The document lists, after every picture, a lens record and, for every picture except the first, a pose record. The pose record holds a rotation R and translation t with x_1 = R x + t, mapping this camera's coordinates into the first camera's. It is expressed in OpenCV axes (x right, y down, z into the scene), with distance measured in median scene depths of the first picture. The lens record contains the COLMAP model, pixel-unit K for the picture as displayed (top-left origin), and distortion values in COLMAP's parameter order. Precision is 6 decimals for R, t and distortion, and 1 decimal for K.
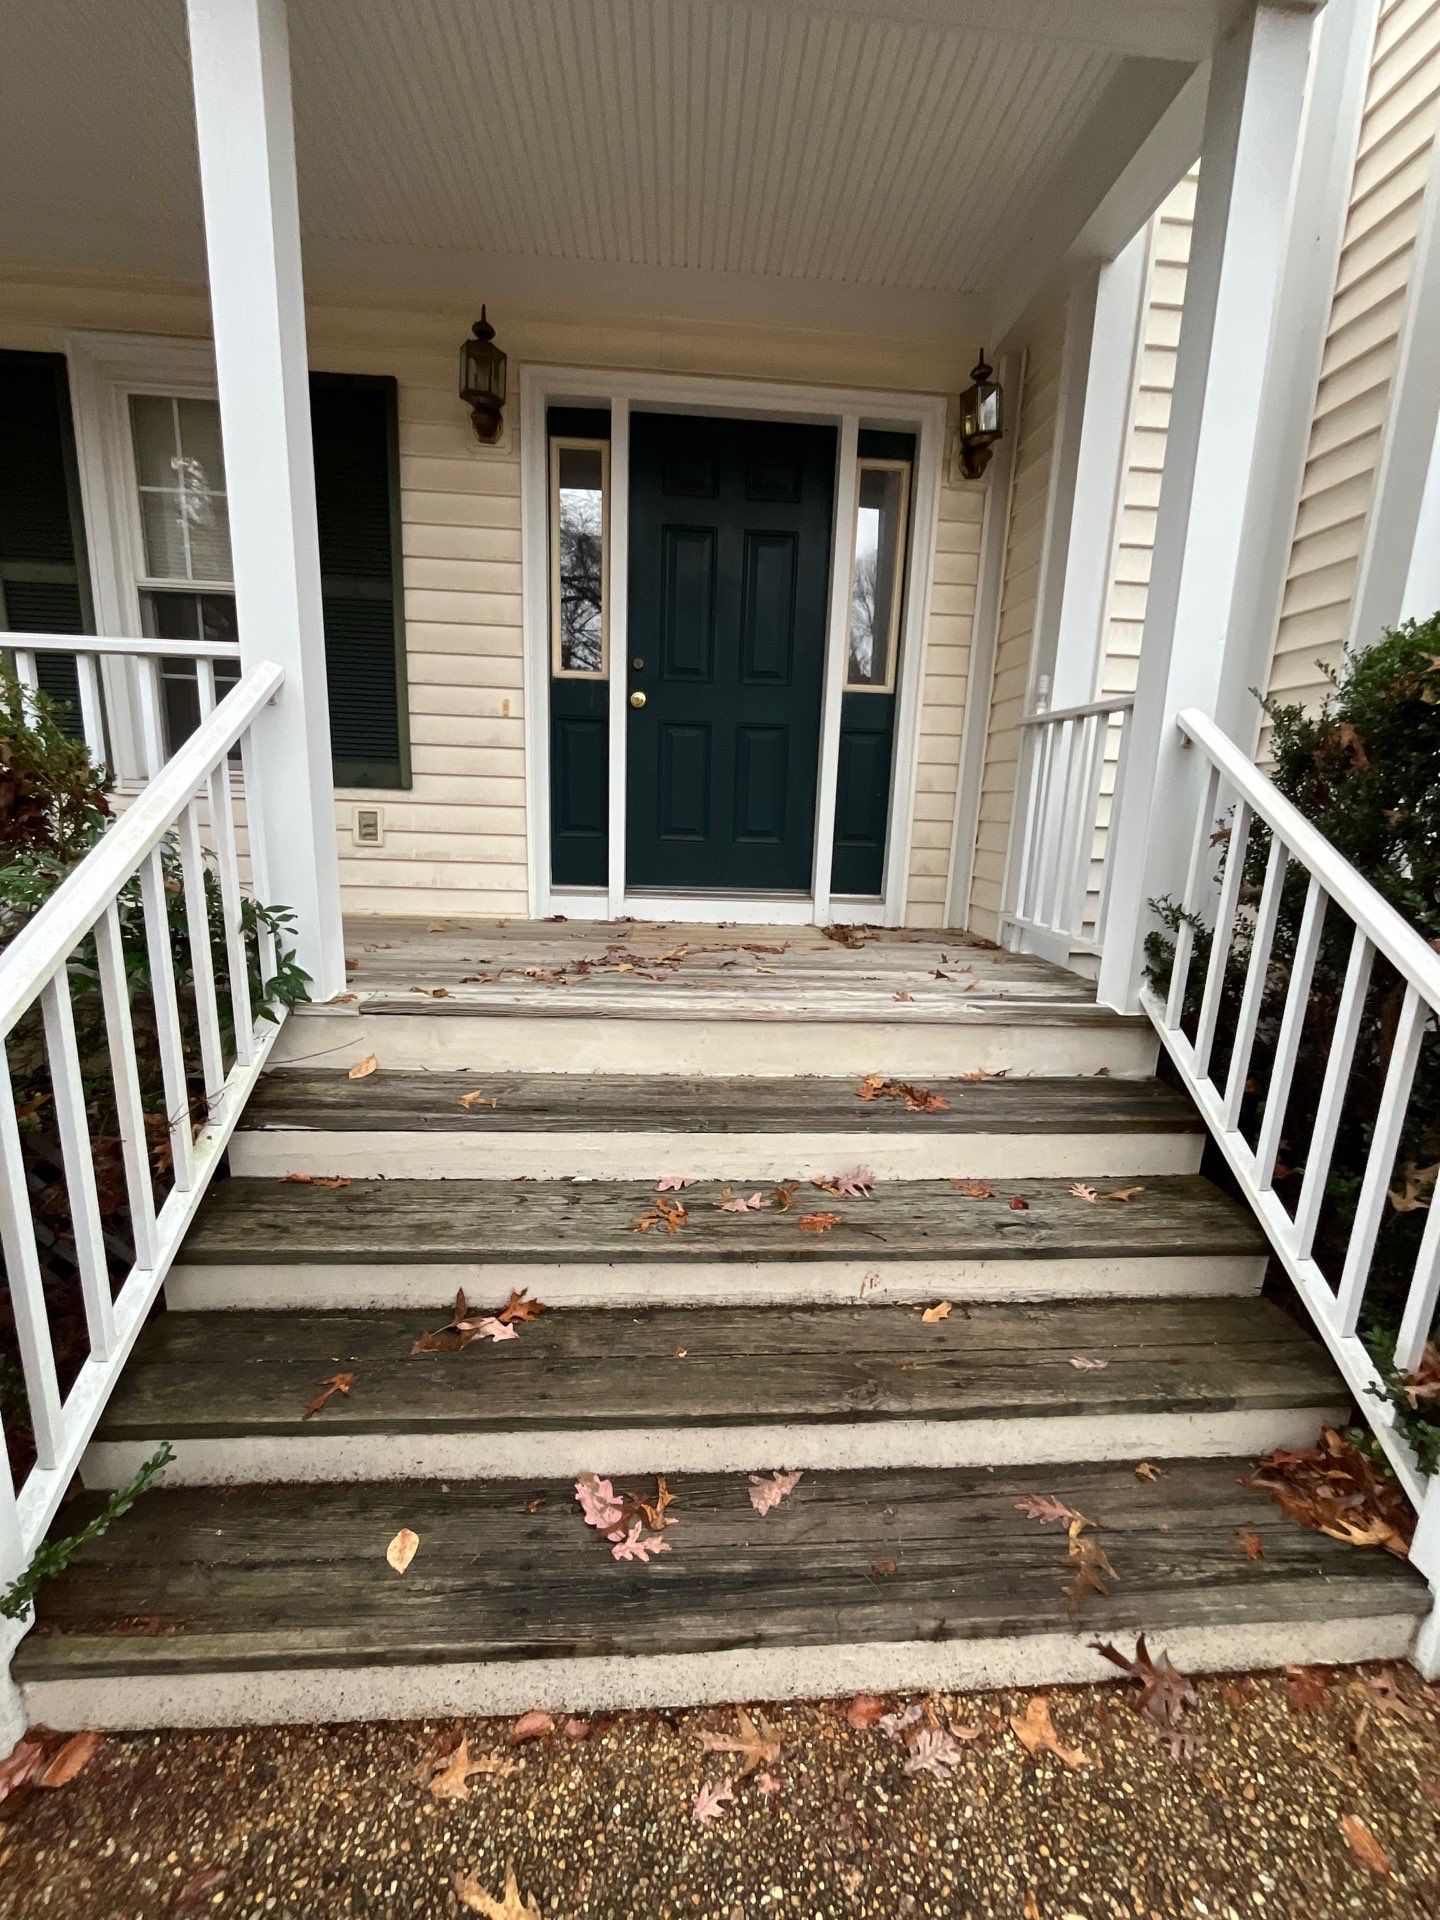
lens RADIAL K [[786.6, 0, 720.0], [0, 786.6, 960.0], [0, 0, 1]] dist [-0.003057, 0.000360]
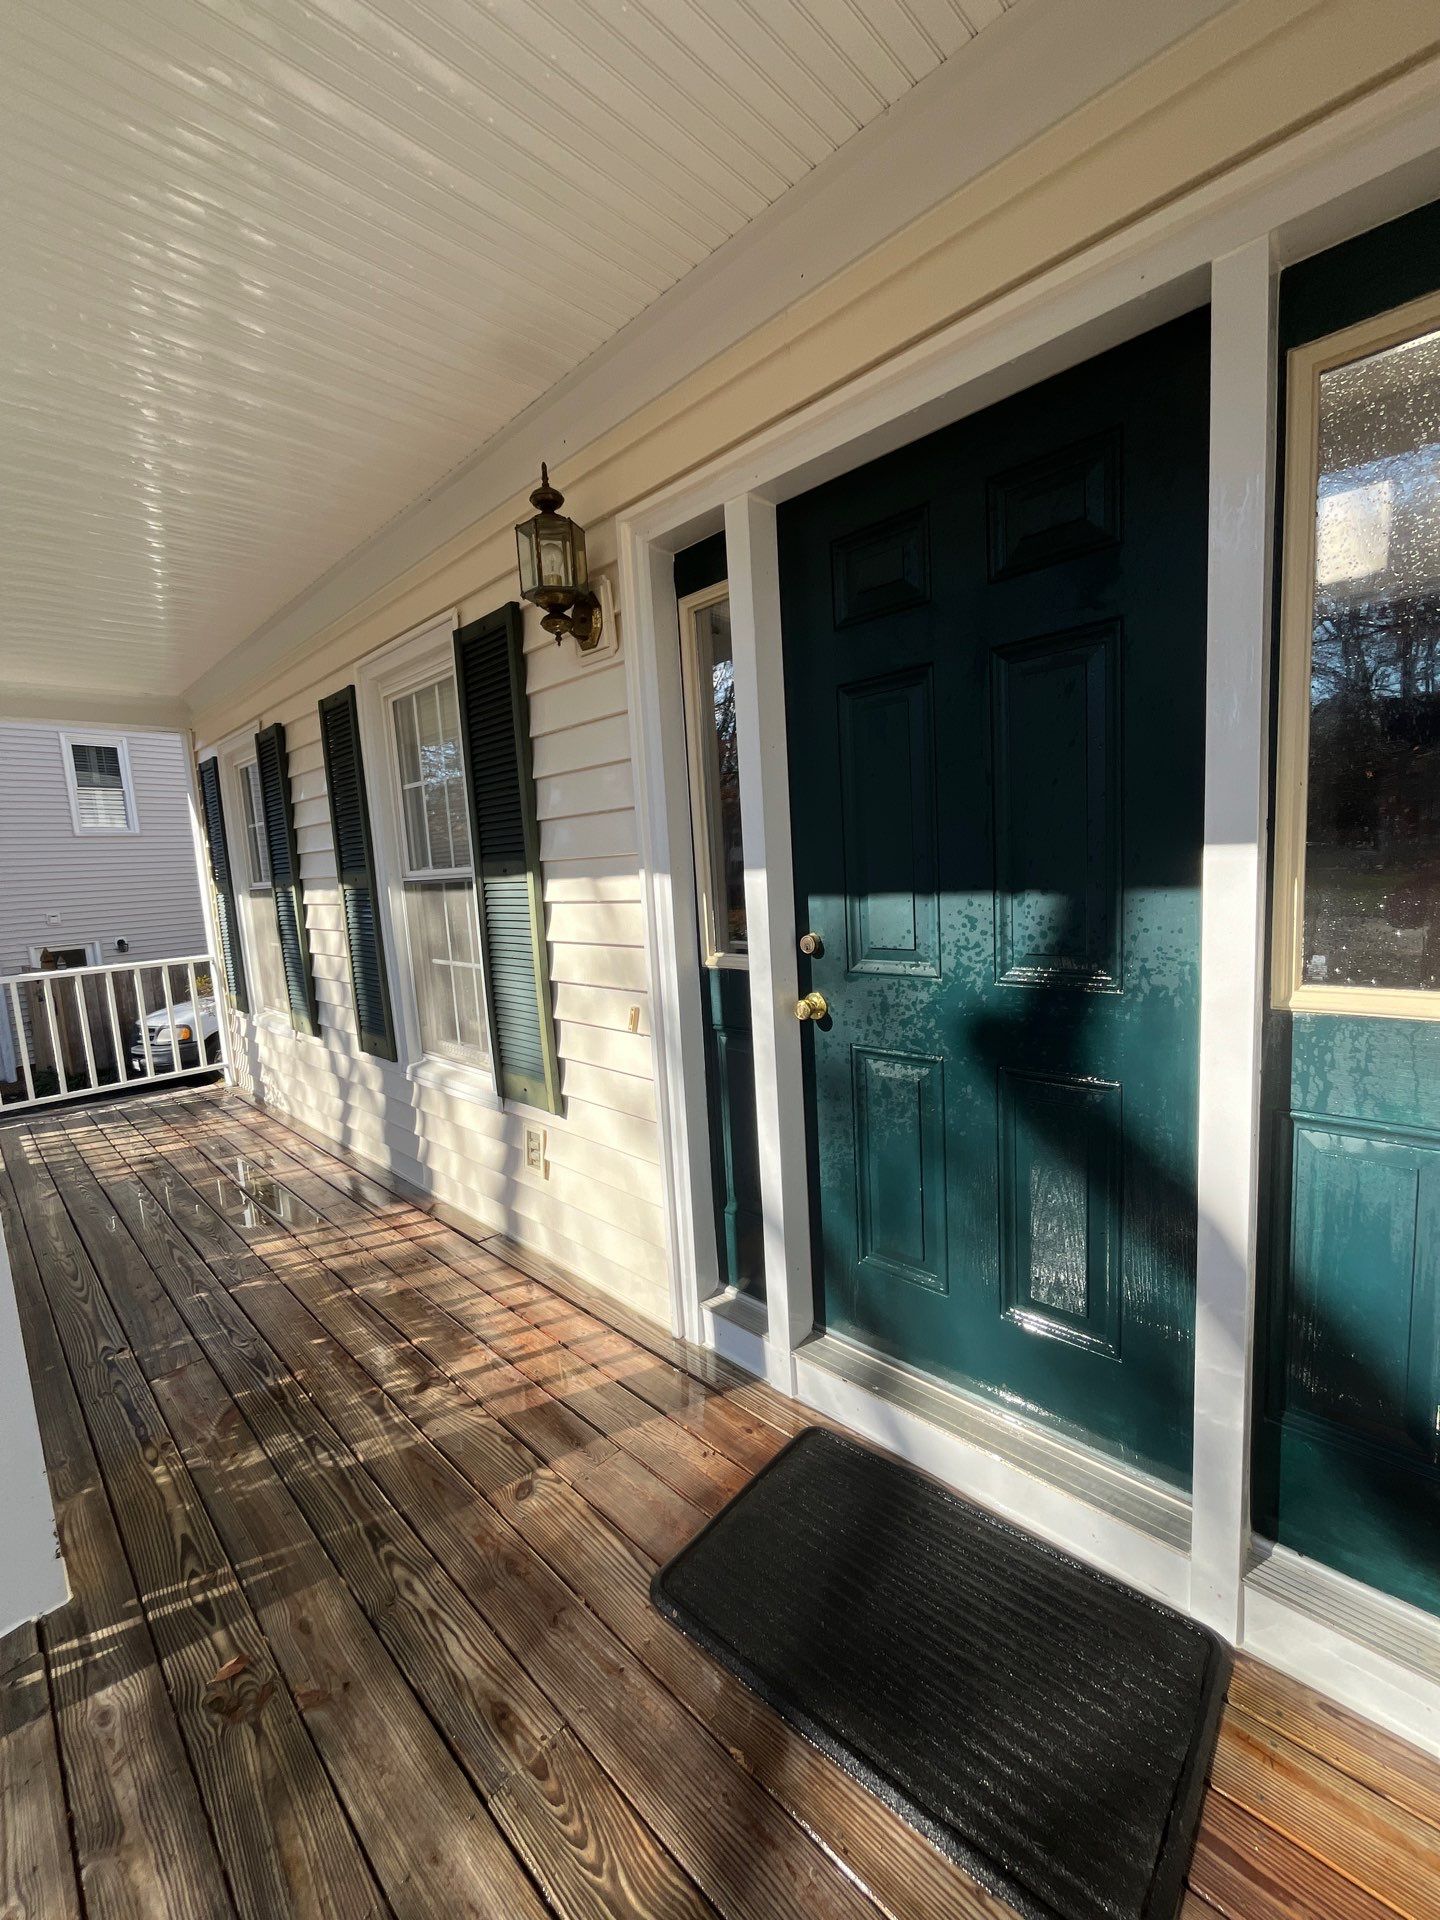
lens RADIAL K [[786.6, 0, 720.0], [0, 786.6, 960.0], [0, 0, 1]] dist [-0.003057, 0.000360]
pose [[0.659964, 0.018915, -0.751059, 0.287032], [-0.076120, 0.996222, -0.041798, -0.377958], [0.747431, 0.084756, 0.658910, 0.670432]]
